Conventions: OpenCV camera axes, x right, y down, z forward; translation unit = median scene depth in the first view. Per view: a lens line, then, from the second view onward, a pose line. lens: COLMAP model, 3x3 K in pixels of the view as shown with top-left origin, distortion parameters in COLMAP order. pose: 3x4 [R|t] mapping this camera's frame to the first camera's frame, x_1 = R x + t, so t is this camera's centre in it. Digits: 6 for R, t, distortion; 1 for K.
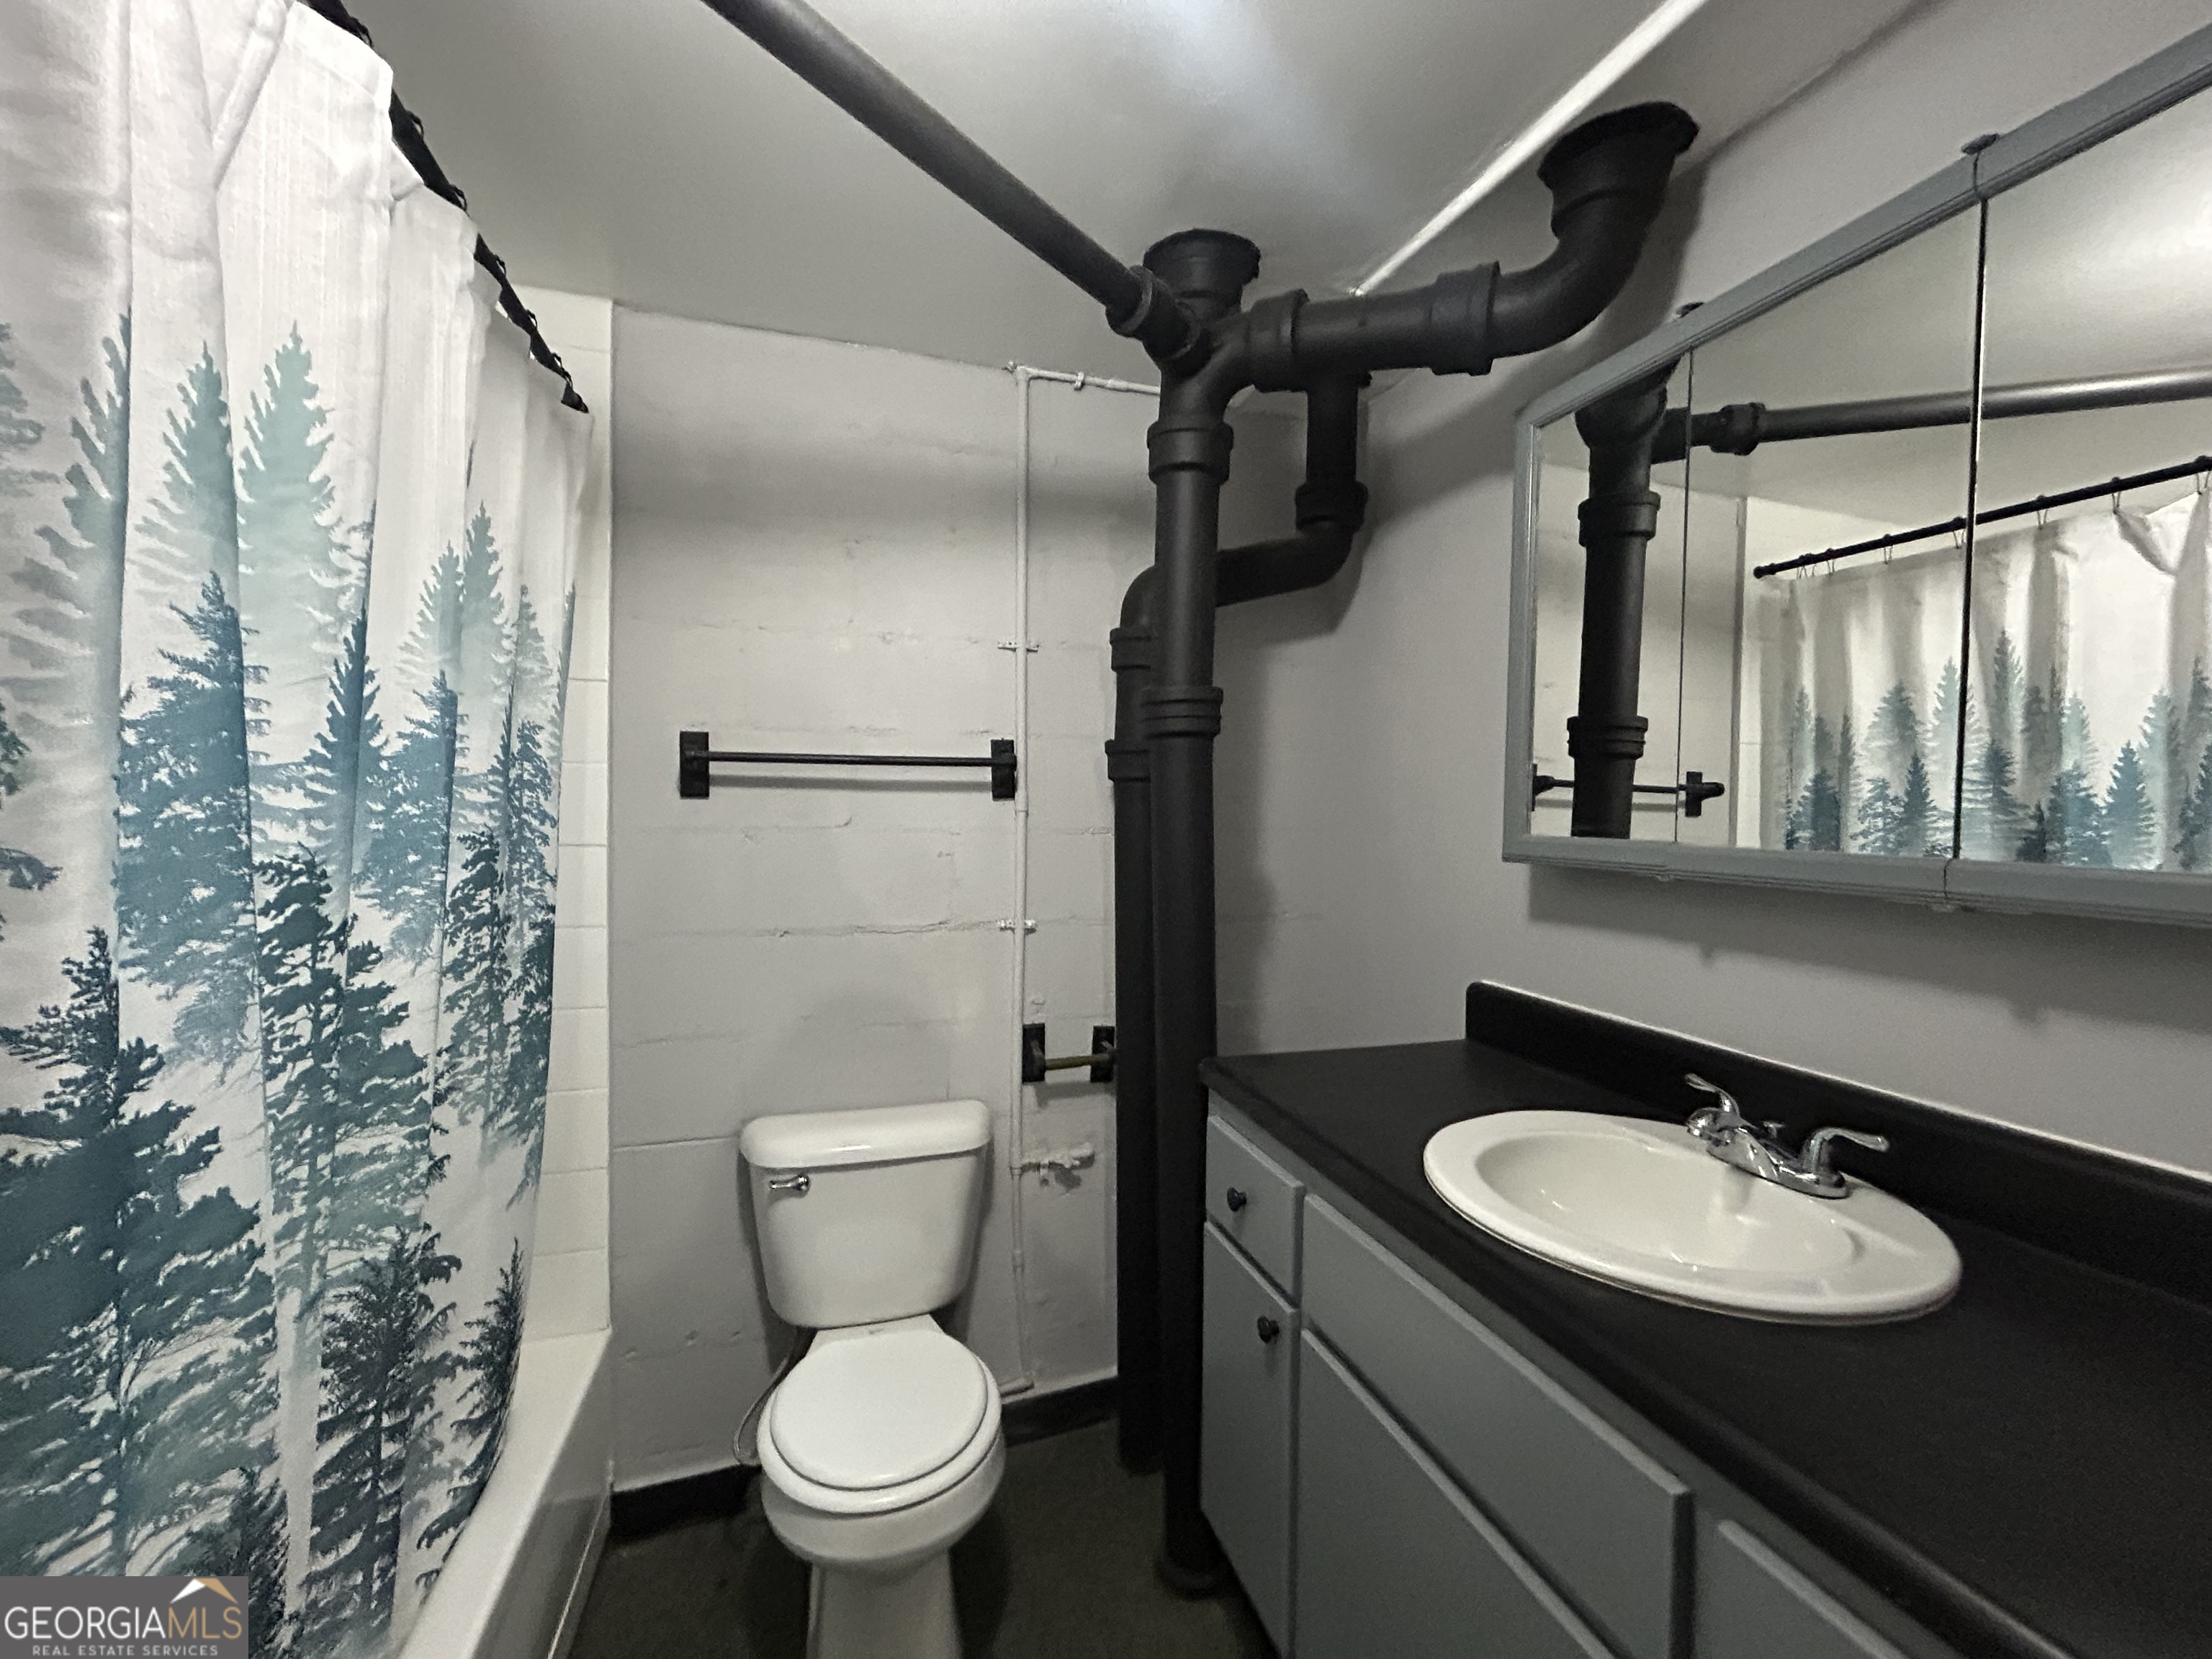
lens RADIAL K [[903.2, 0, 1101.4], [0, 903.2, 826.2], [0, 0, 1]] dist [-0.000415, 0.000216]
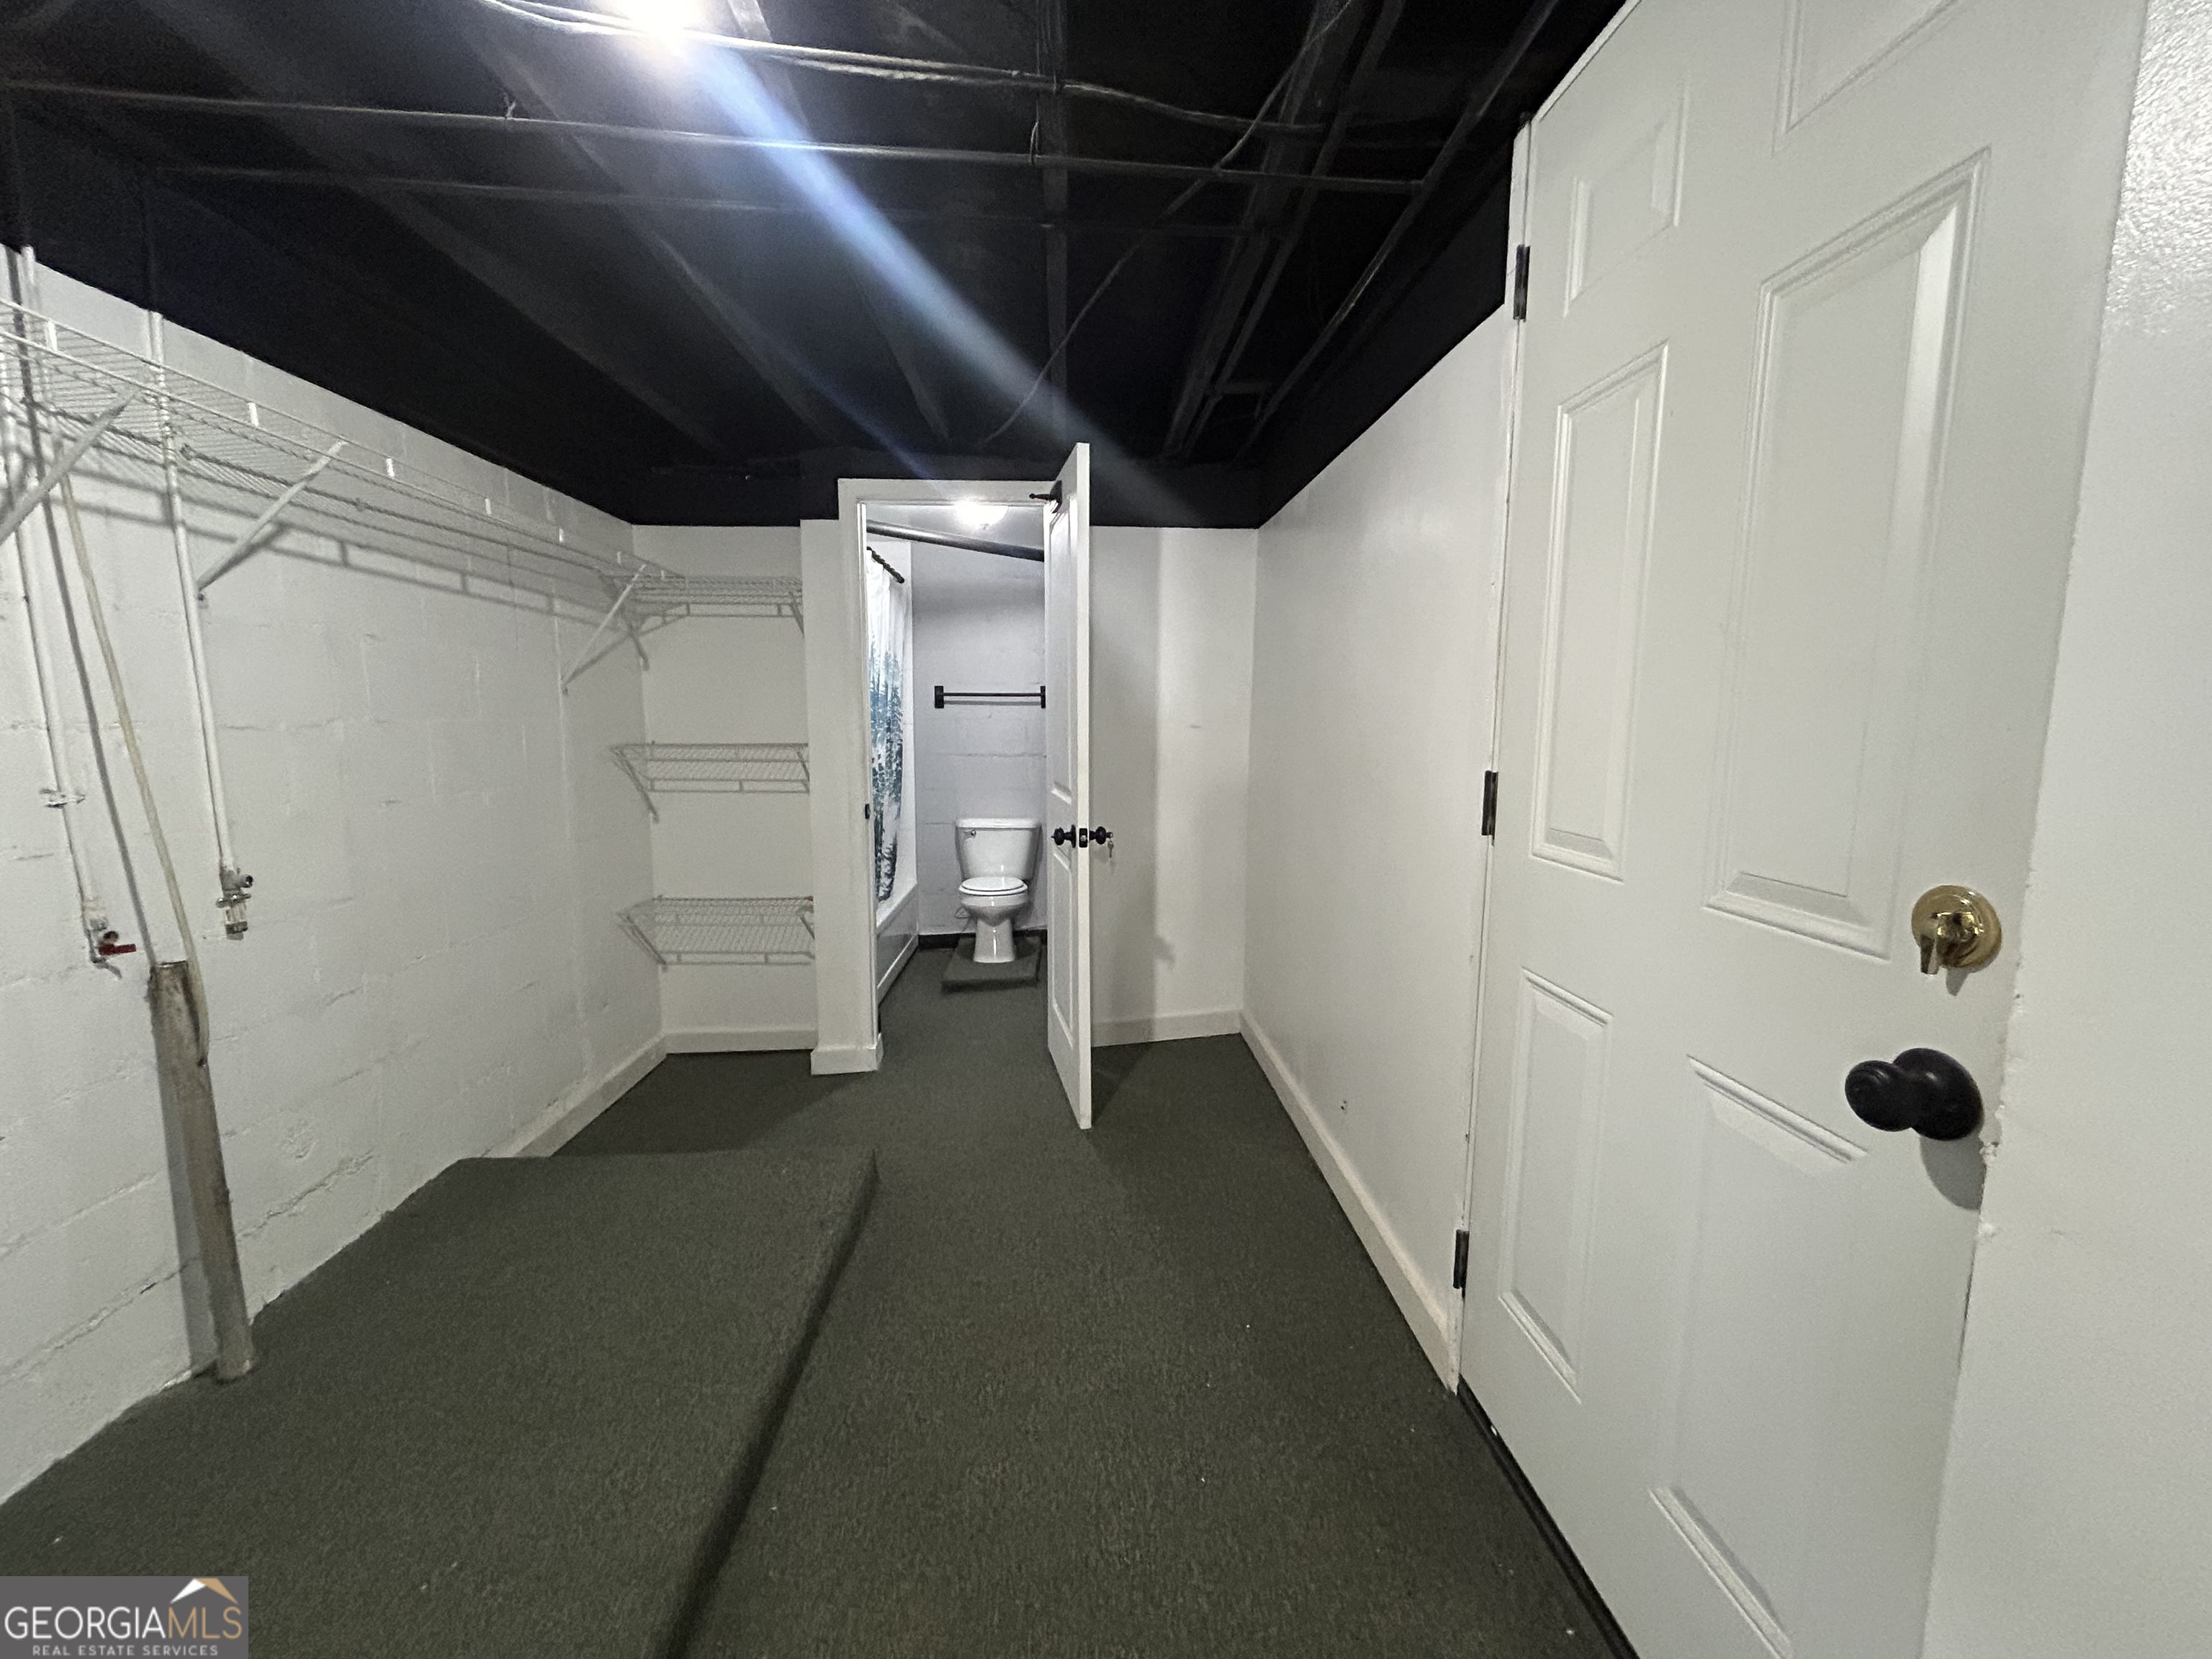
lens RADIAL K [[903.2, 0, 1101.4], [0, 903.2, 826.2], [0, 0, 1]] dist [-0.000415, 0.000216]
pose [[0.968856, 0.020571, -0.246767, 0.884837], [0.002107, 0.995822, 0.091288, 0.092431], [0.247614, -0.088965, 0.964765, -1.939279]]
